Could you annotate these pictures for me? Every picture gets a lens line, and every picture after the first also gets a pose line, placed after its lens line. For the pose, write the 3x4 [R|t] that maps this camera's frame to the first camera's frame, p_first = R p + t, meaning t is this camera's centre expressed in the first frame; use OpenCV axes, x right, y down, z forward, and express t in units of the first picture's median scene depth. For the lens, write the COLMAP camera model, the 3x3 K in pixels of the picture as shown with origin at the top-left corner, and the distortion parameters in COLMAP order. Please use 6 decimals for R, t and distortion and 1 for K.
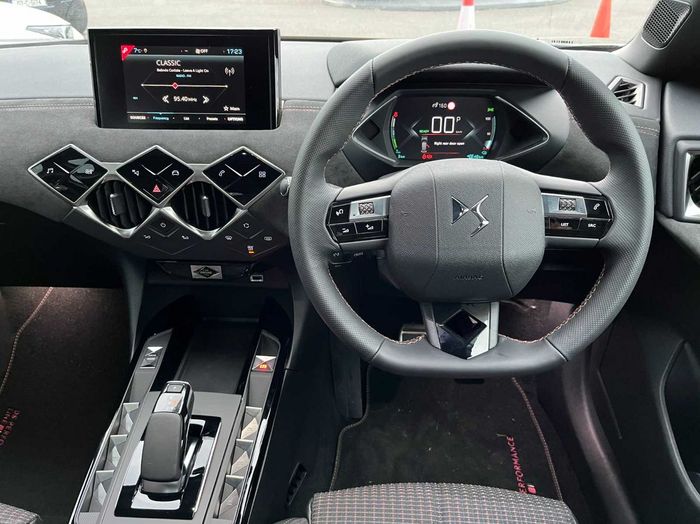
lens RADIAL K [[523.1, 0, 352.8], [0, 523.1, 244.8], [0, 0, 1]] dist [0.024597, -0.105683]
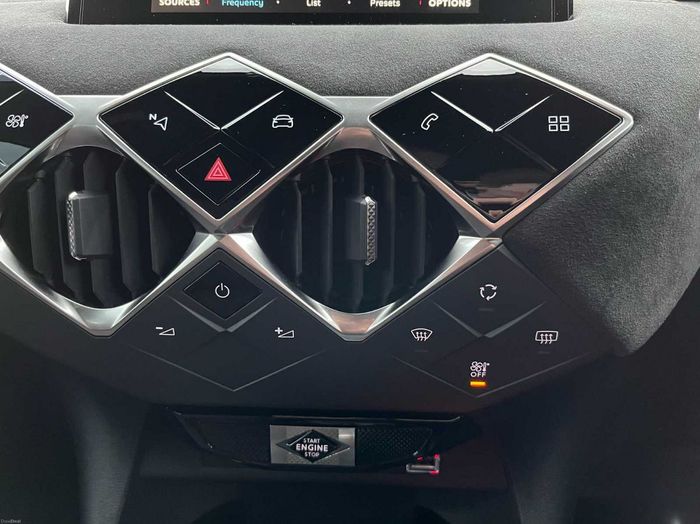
lens RADIAL K [[523.1, 0, 352.8], [0, 523.1, 244.8], [0, 0, 1]] dist [0.024597, -0.105683]
pose [[0.999674, 0.010814, 0.023130, -0.293907], [-0.003448, 0.954772, -0.297319, 0.030603], [-0.025299, 0.297142, 0.954498, 0.693306]]
